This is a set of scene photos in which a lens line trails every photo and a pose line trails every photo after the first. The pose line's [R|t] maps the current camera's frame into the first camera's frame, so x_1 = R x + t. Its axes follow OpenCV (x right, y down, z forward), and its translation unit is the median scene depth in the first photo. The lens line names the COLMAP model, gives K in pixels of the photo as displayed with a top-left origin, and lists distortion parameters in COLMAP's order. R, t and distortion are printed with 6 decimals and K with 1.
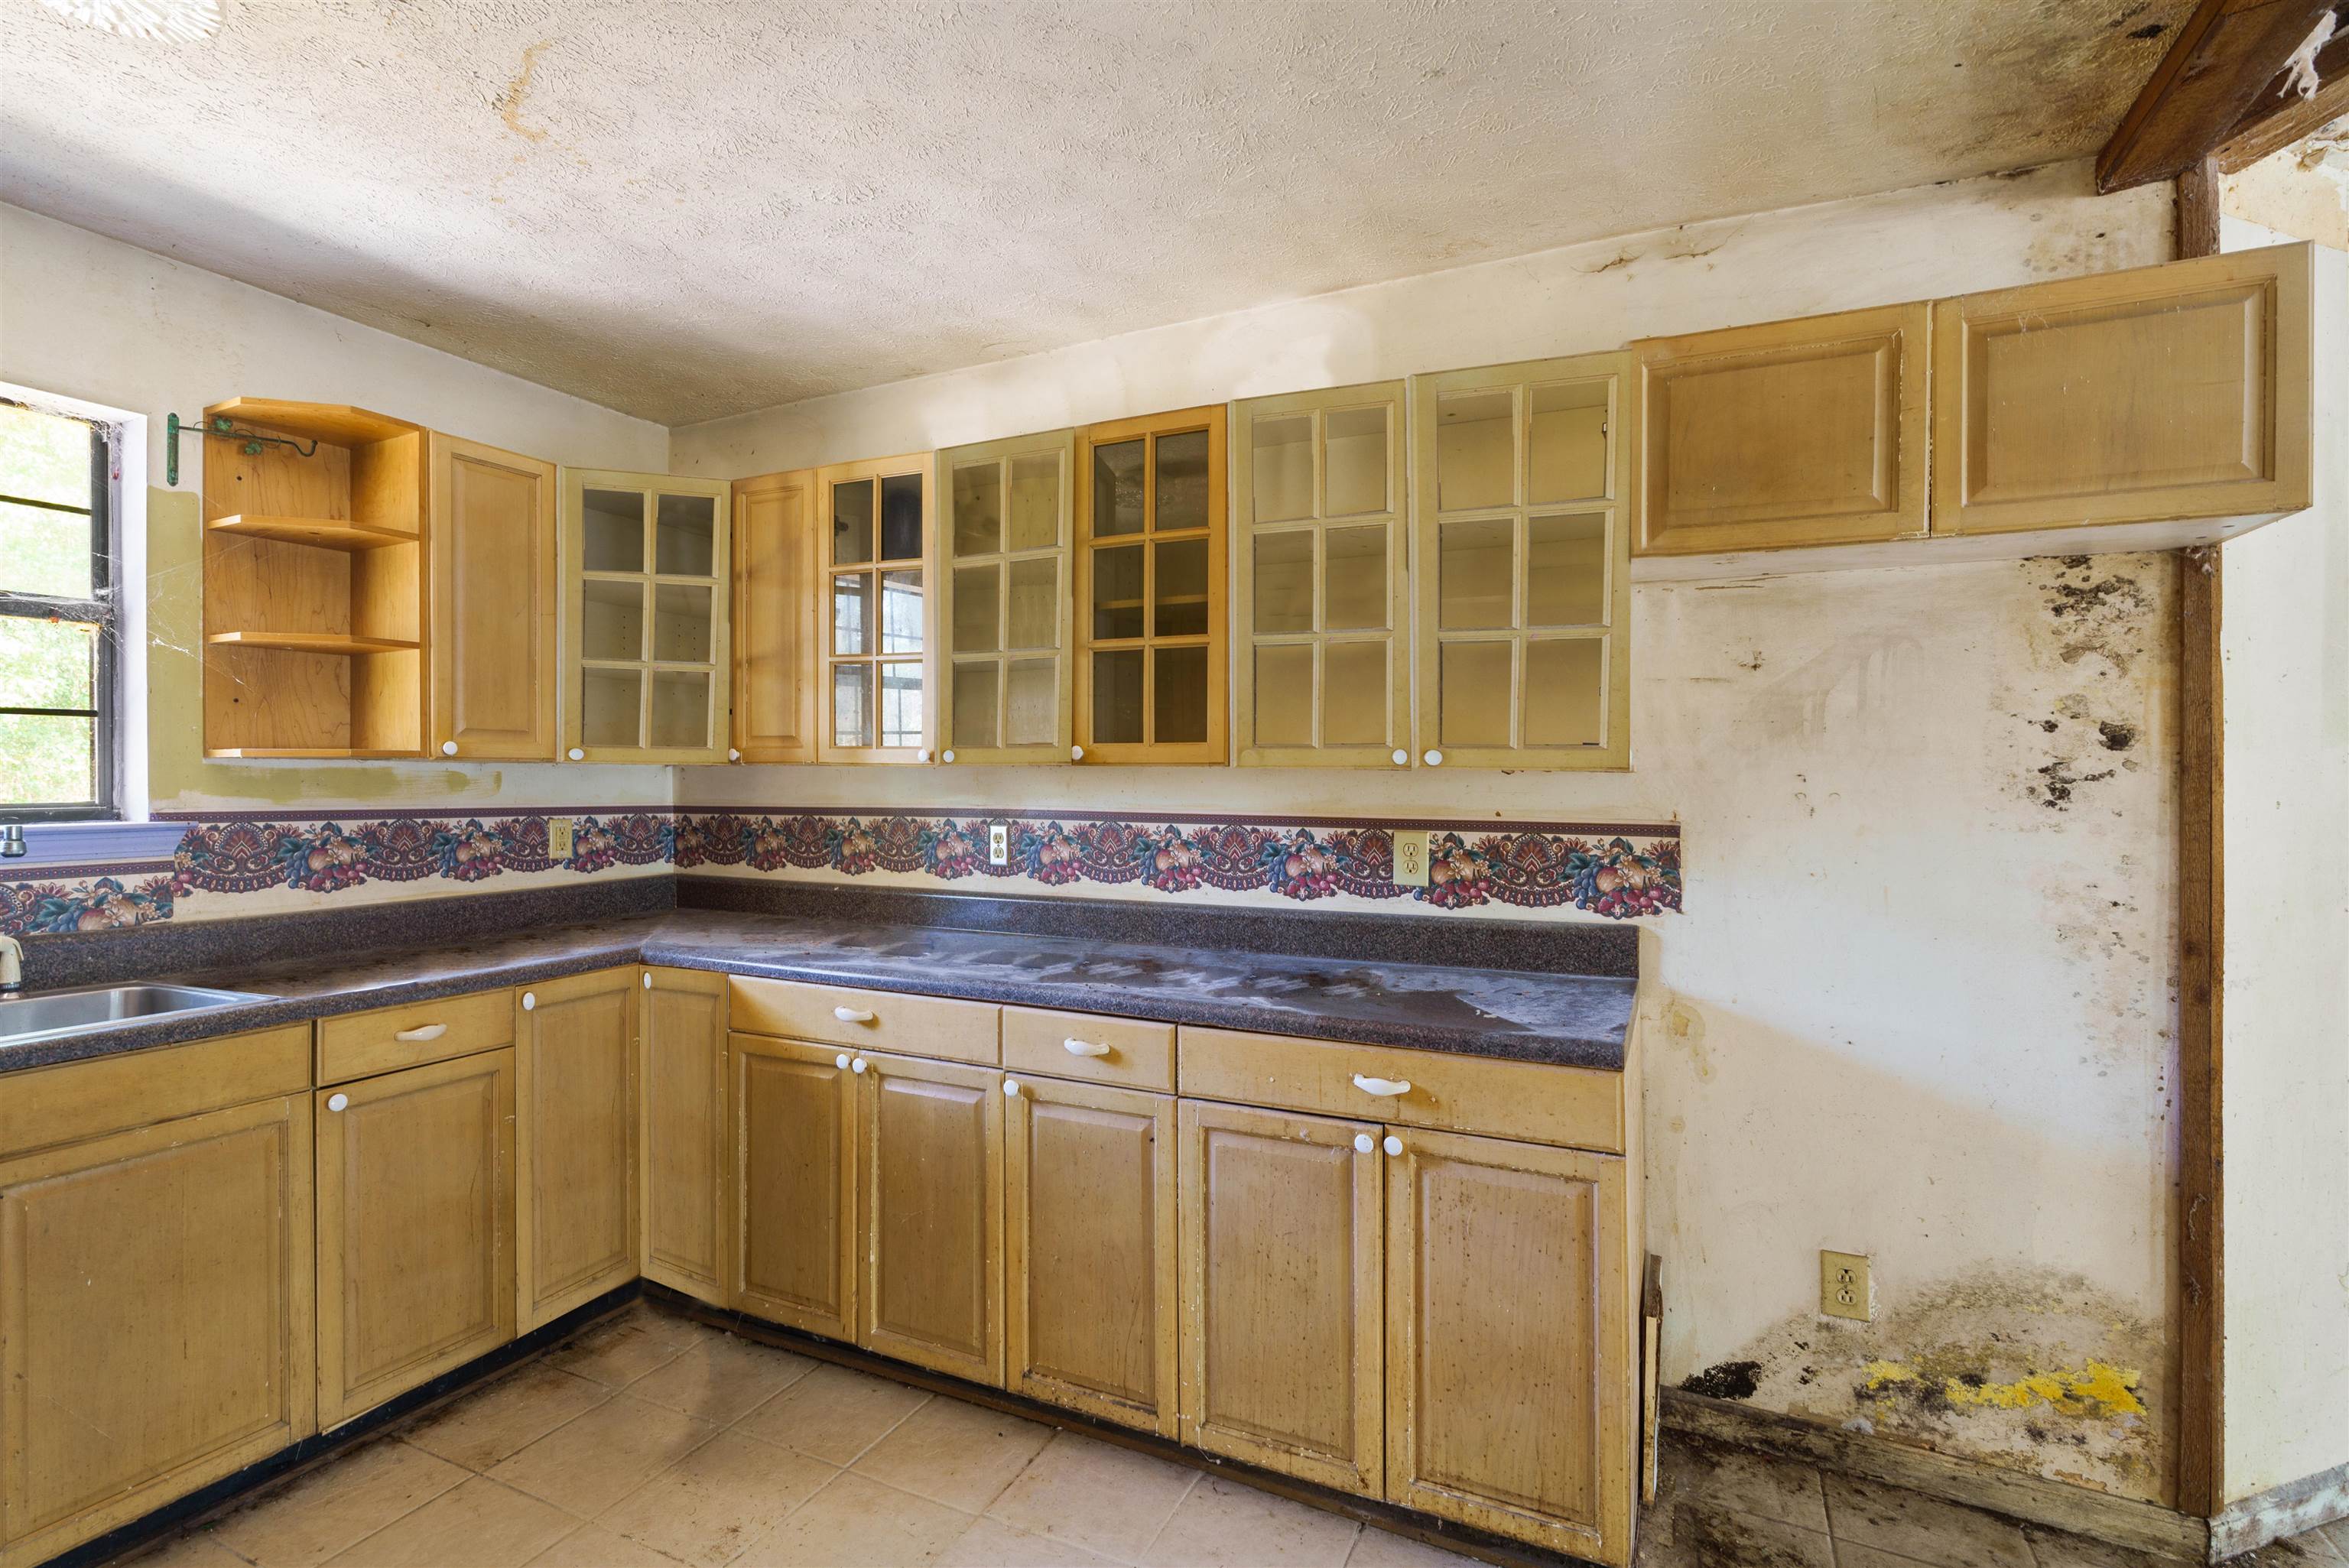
lens RADIAL K [[1068.3, 0, 1164.3], [0, 1068.3, 772.3], [0, 0, 1]] dist [0.002468, -0.001284]
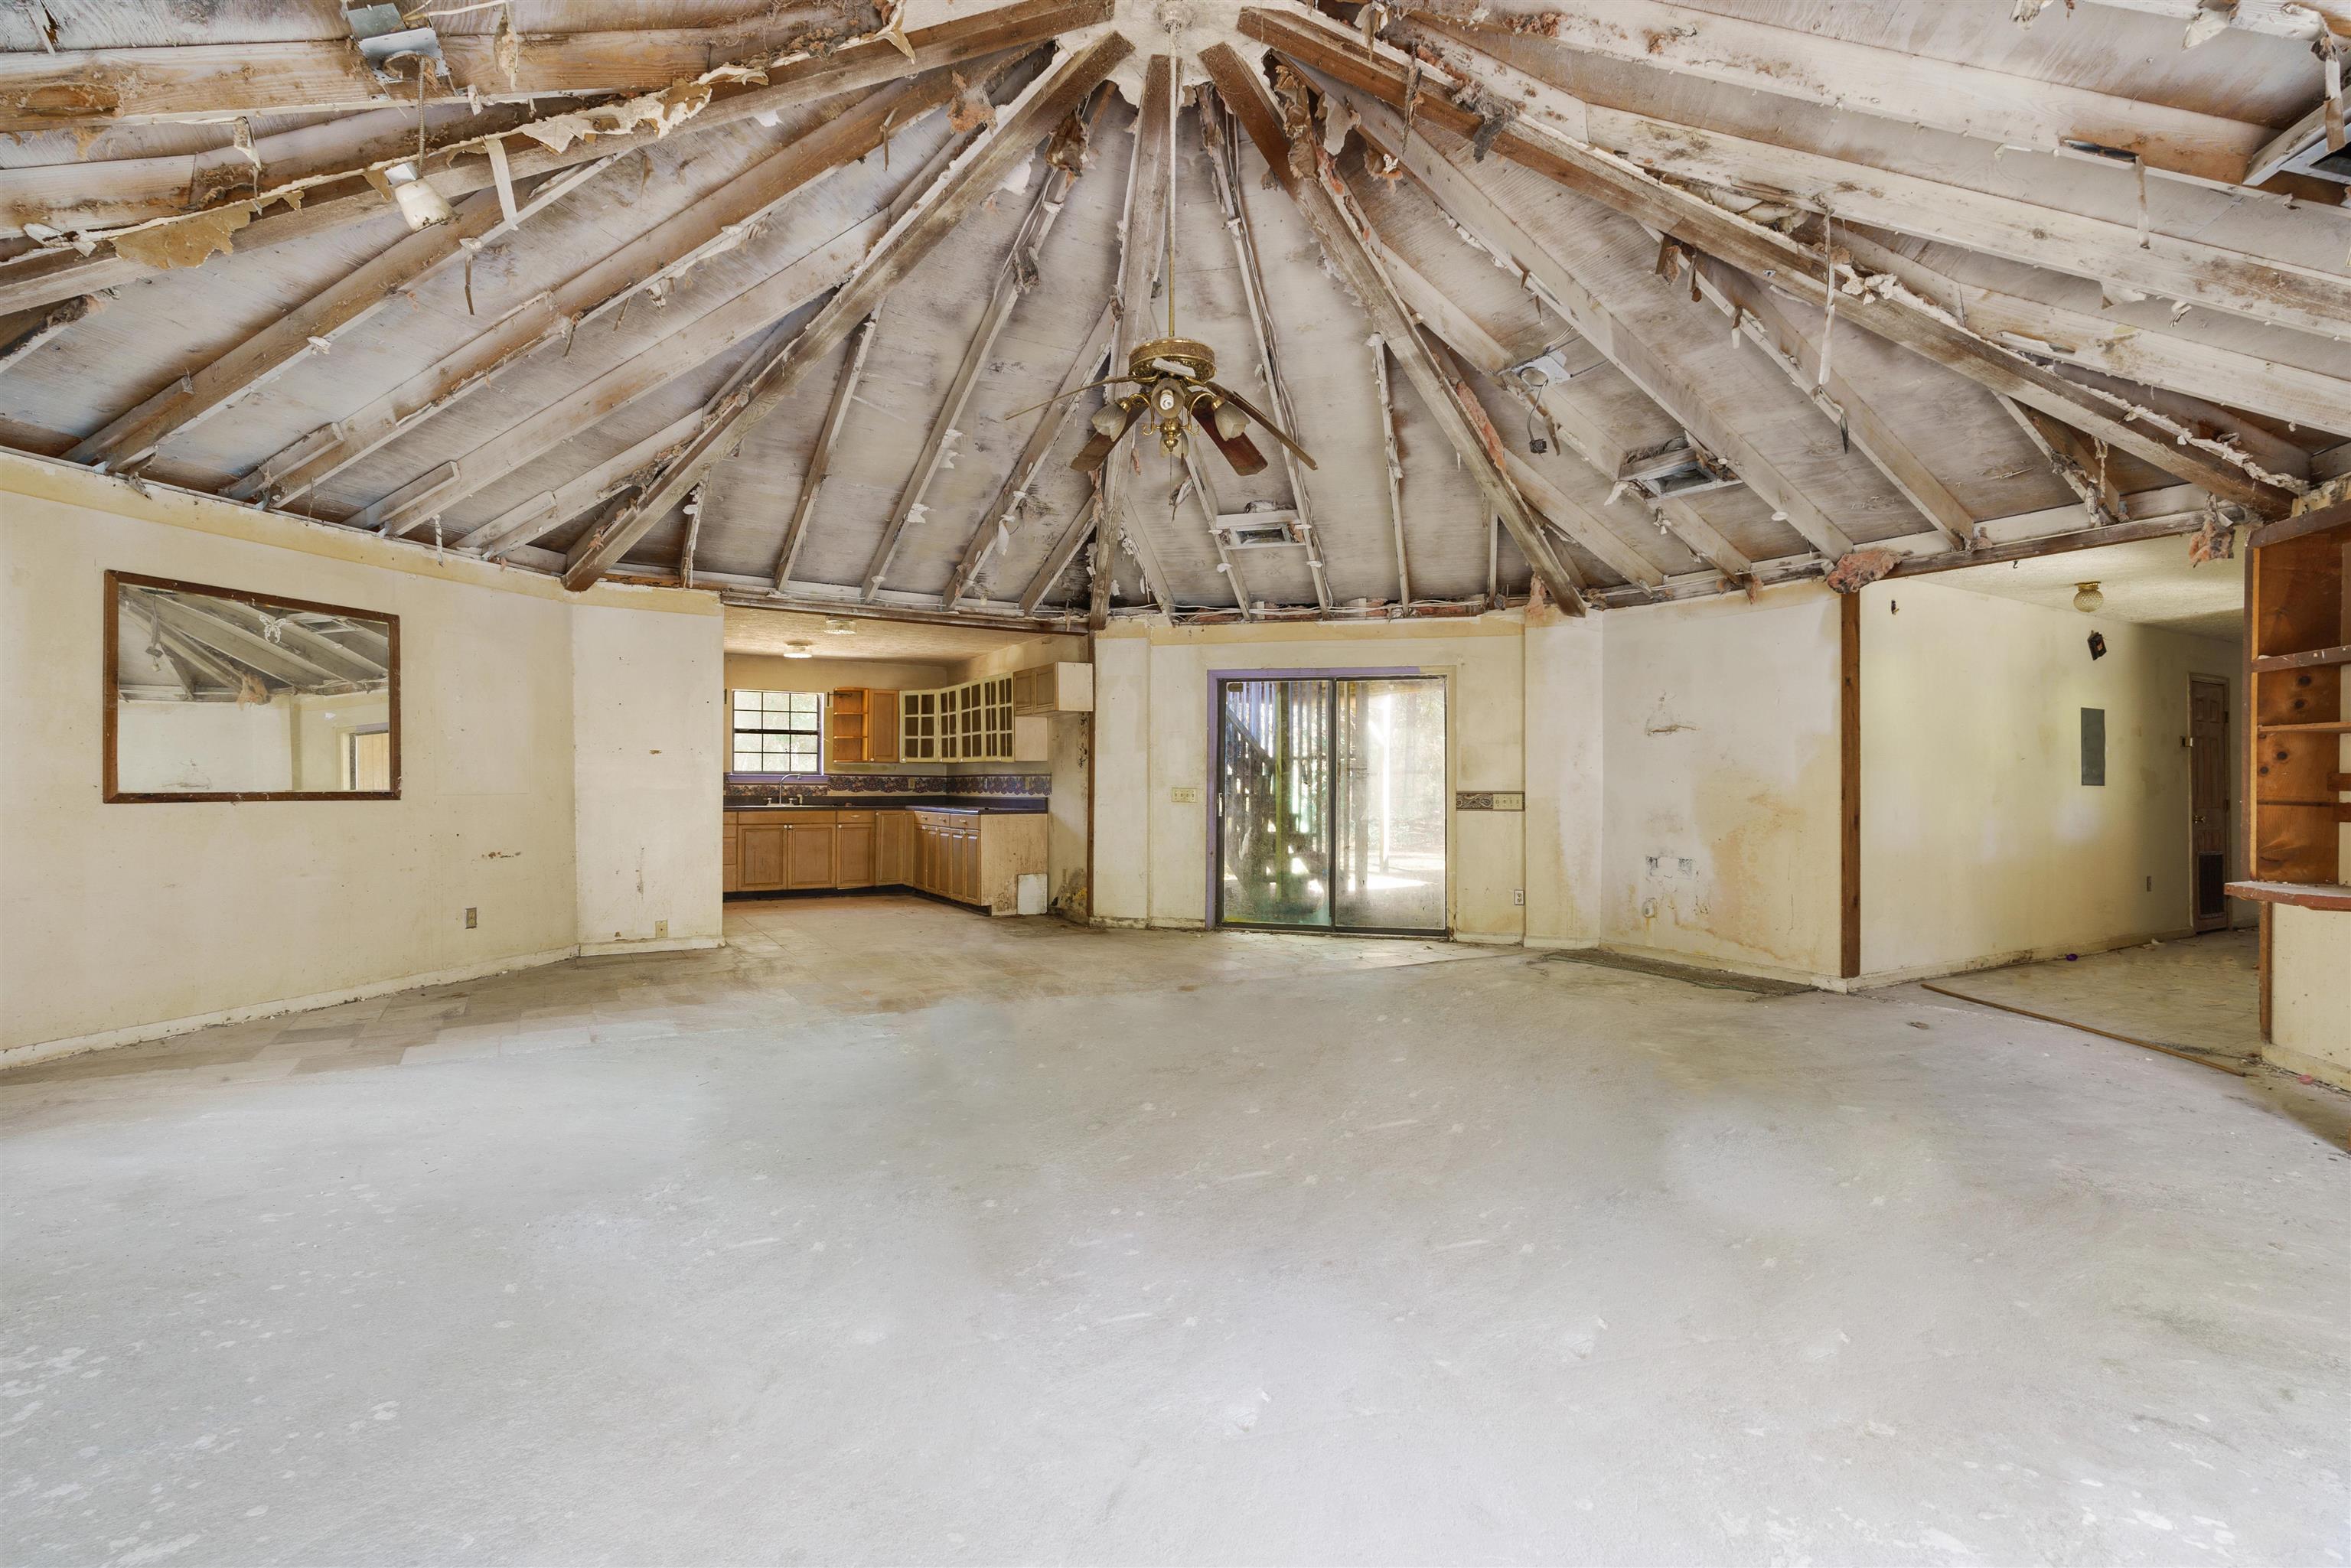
lens RADIAL K [[1069.3, 0, 1167.1], [0, 1069.3, 766.5], [0, 0, 1]] dist [0.002468, -0.001284]
pose [[0.823602, -0.010299, -0.567074, 3.268463], [0.002507, 0.999891, -0.014519, 0.085059], [0.567162, 0.010536, 0.823539, -2.240312]]
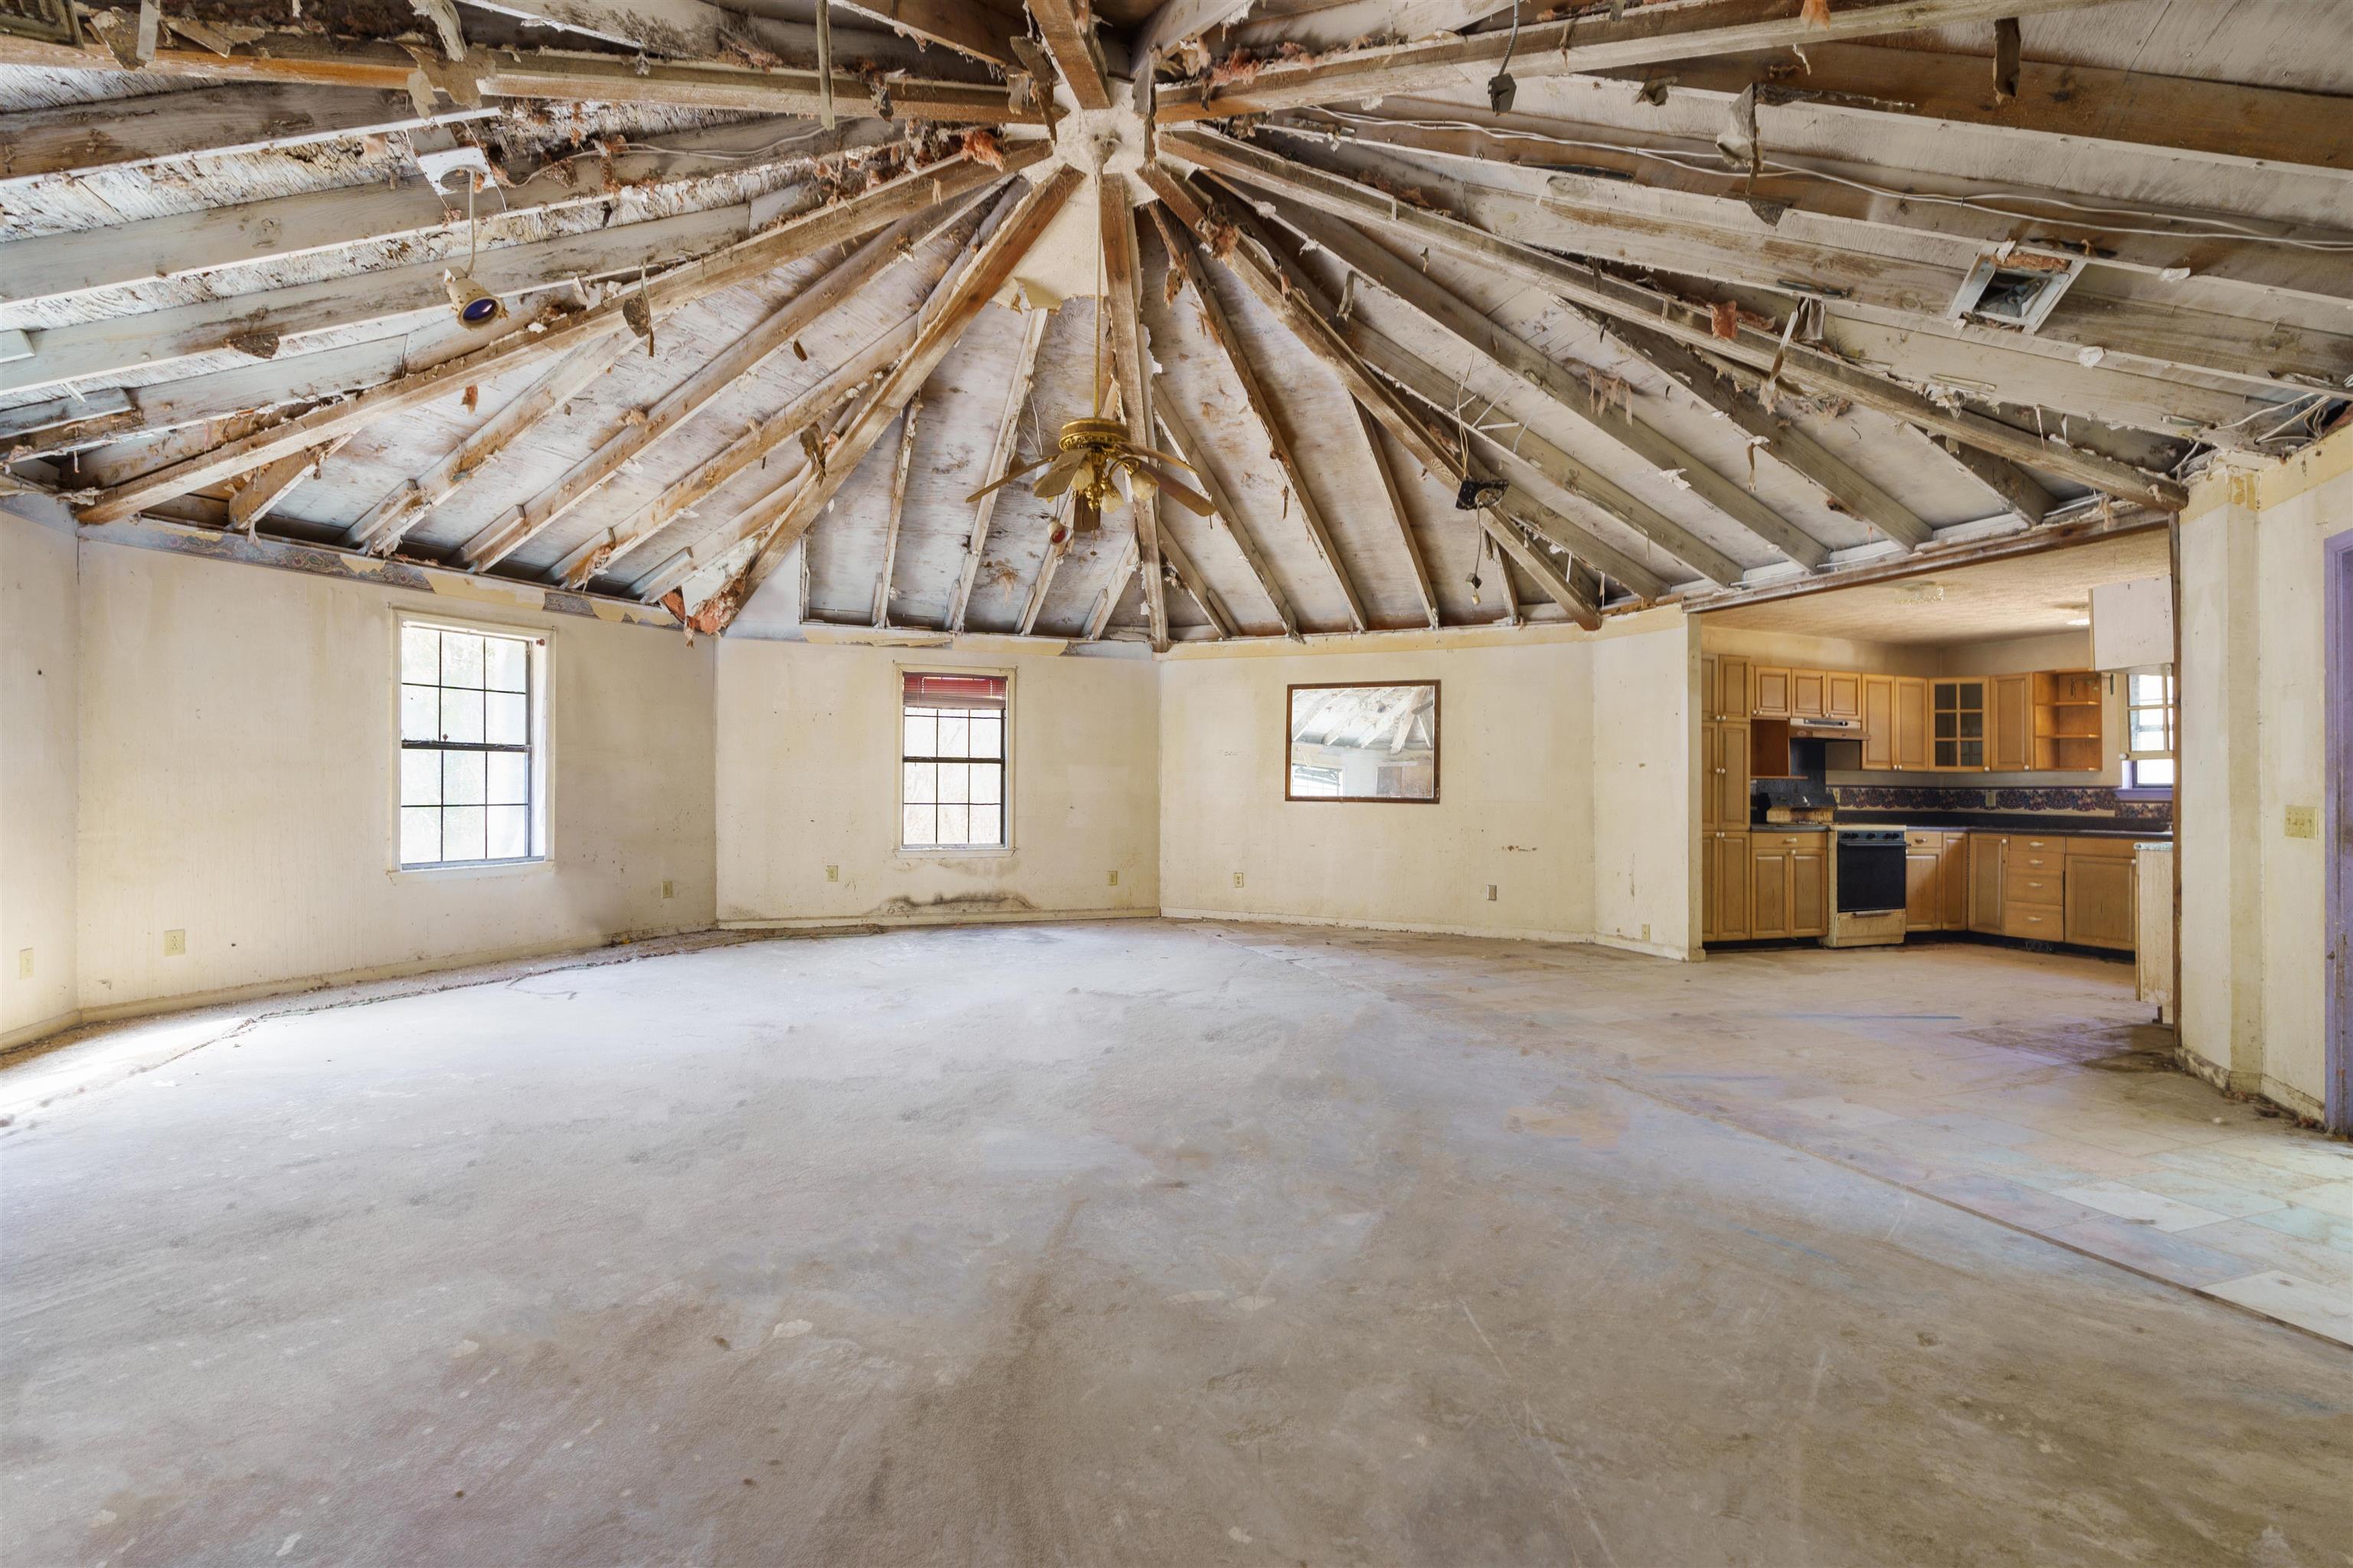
lens RADIAL K [[1070.3, 0, 1179.0], [0, 1070.3, 763.3], [0, 0, 1]] dist [0.002468, -0.001284]
pose [[-0.692029, -0.030851, -0.721210, 3.701952], [-0.010610, 0.999413, -0.032571, 0.111800], [0.721792, -0.014888, -0.691950, 0.876639]]
